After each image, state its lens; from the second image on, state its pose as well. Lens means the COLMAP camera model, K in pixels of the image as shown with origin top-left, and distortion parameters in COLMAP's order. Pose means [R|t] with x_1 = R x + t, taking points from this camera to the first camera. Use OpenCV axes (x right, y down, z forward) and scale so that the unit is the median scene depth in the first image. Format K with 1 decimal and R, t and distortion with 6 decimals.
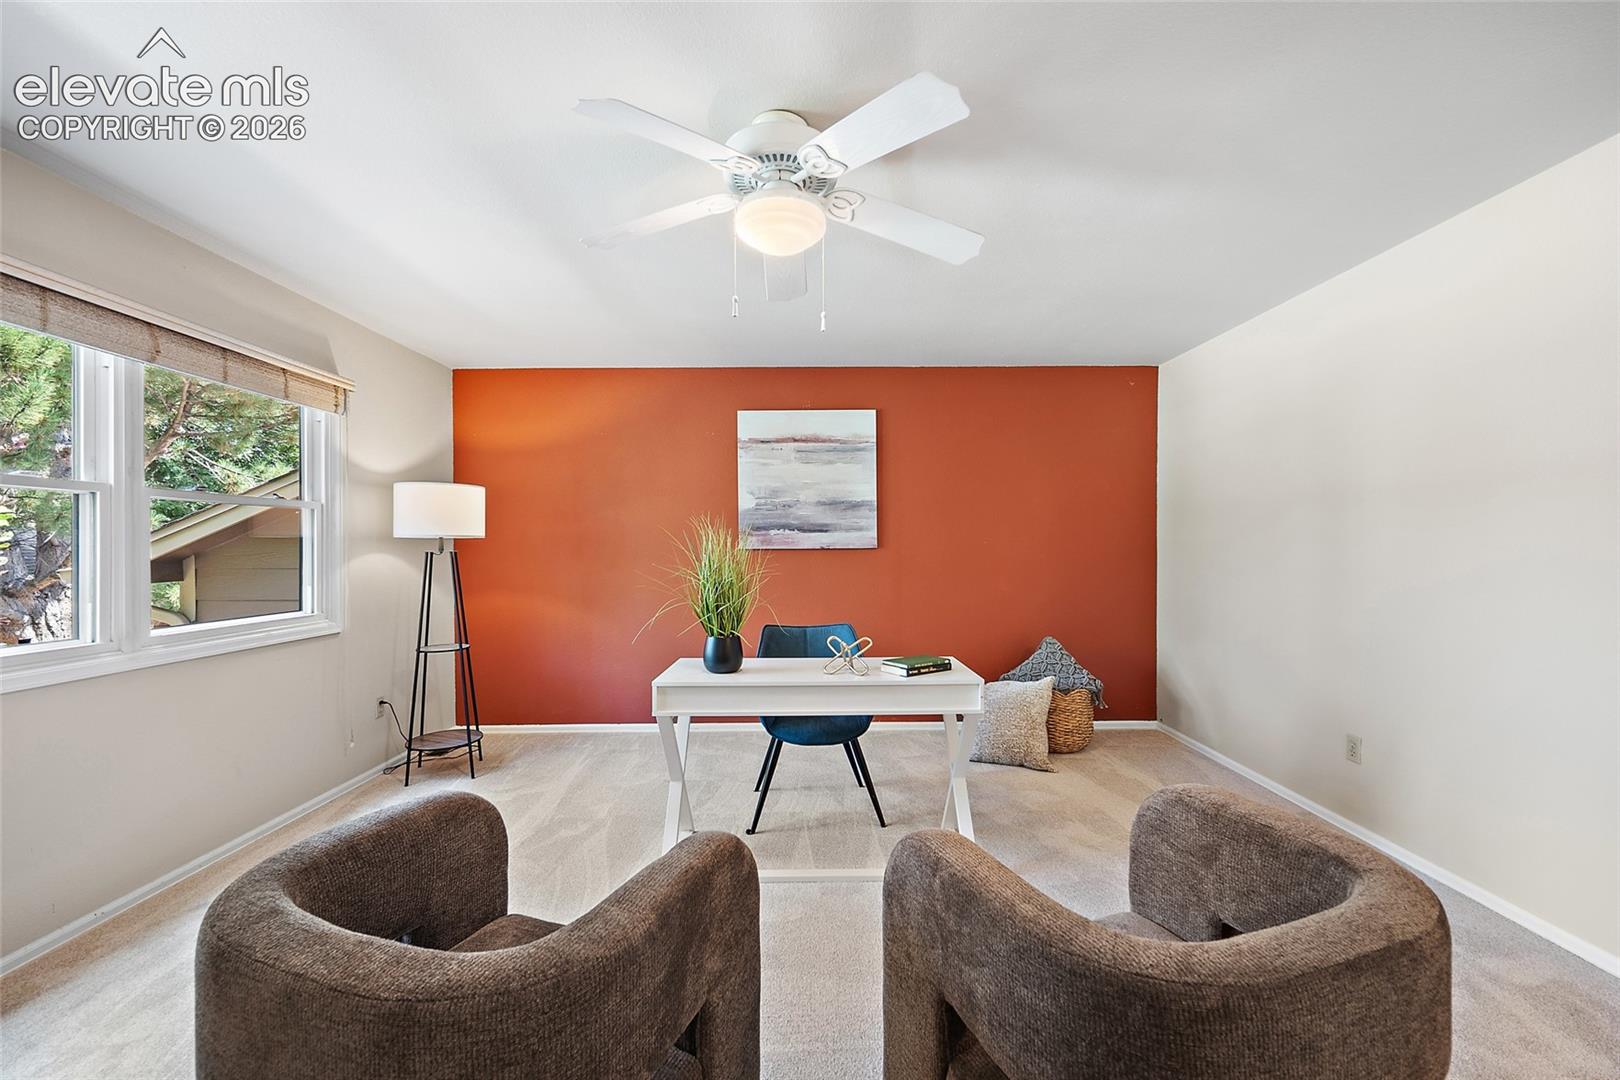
lens RADIAL K [[638.2, 0, 810.0], [0, 638.2, 554.9], [0, 0, 1]] dist [0.002039, 0.000146]
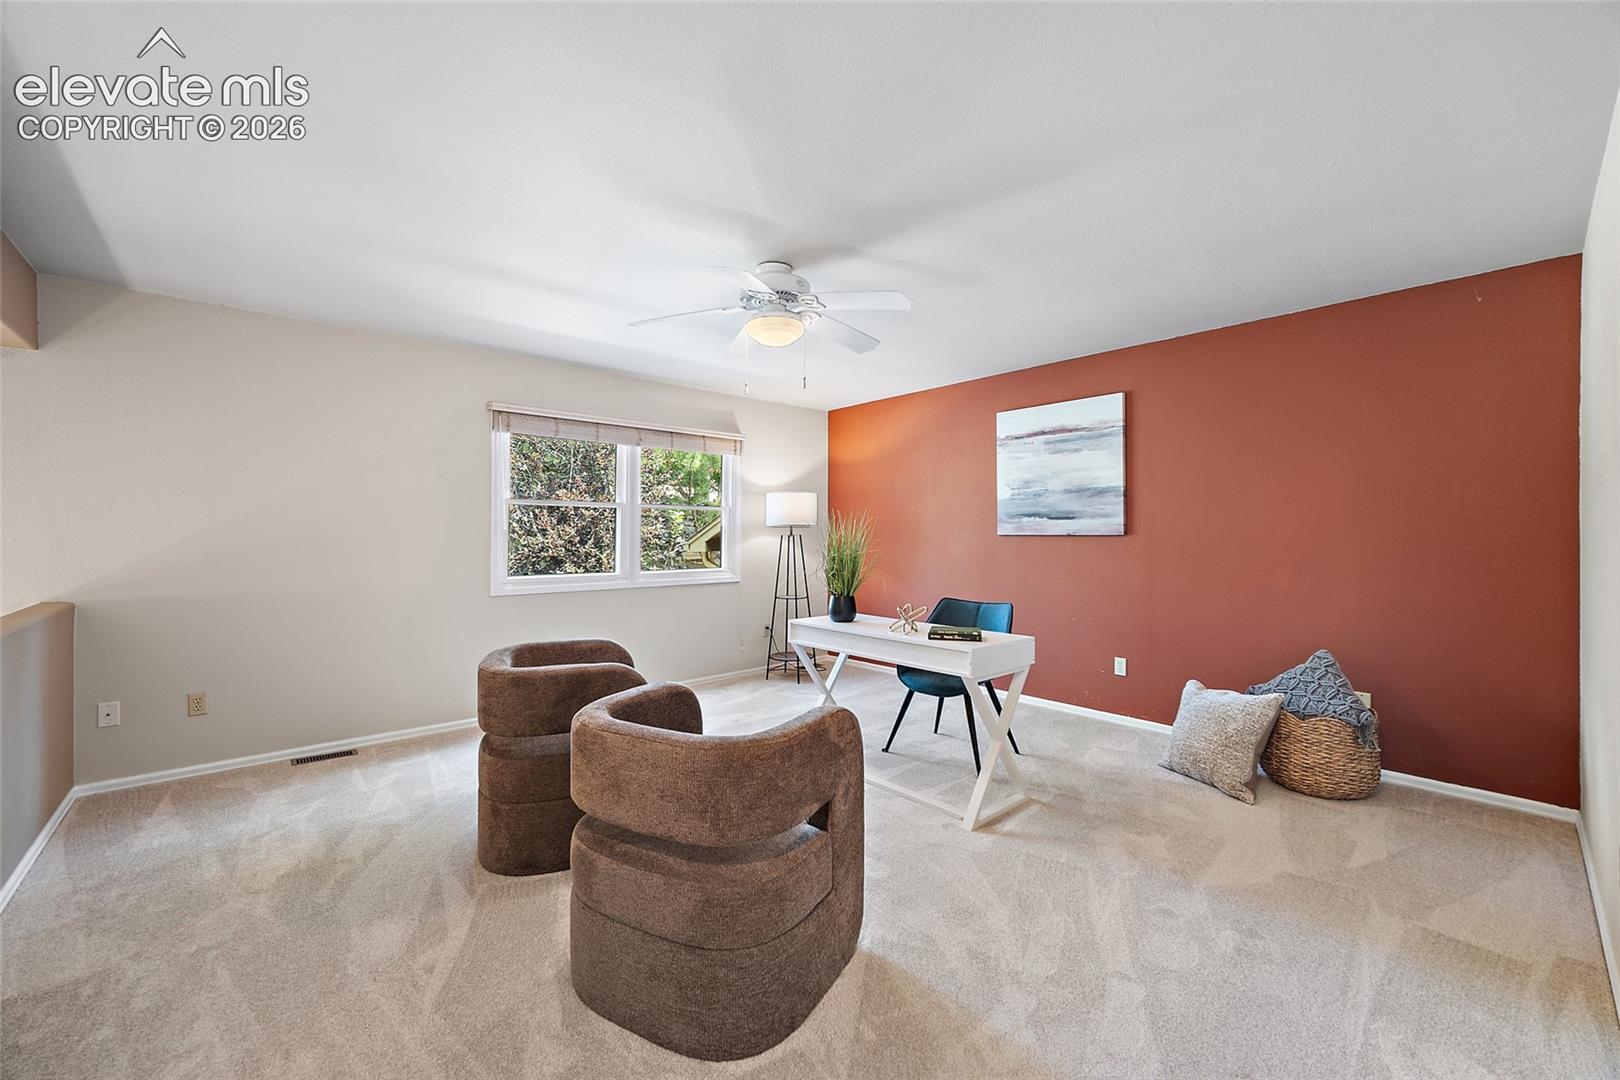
lens RADIAL K [[634.4, 0, 819.6], [0, 634.4, 535.6], [0, 0, 1]] dist [0.000625, 0.000157]
pose [[0.669312, 0.007935, -0.742939, 0.512918], [-0.013898, 0.999902, -0.001841, -0.001644], [0.742851, 0.011558, 0.669357, 0.015426]]
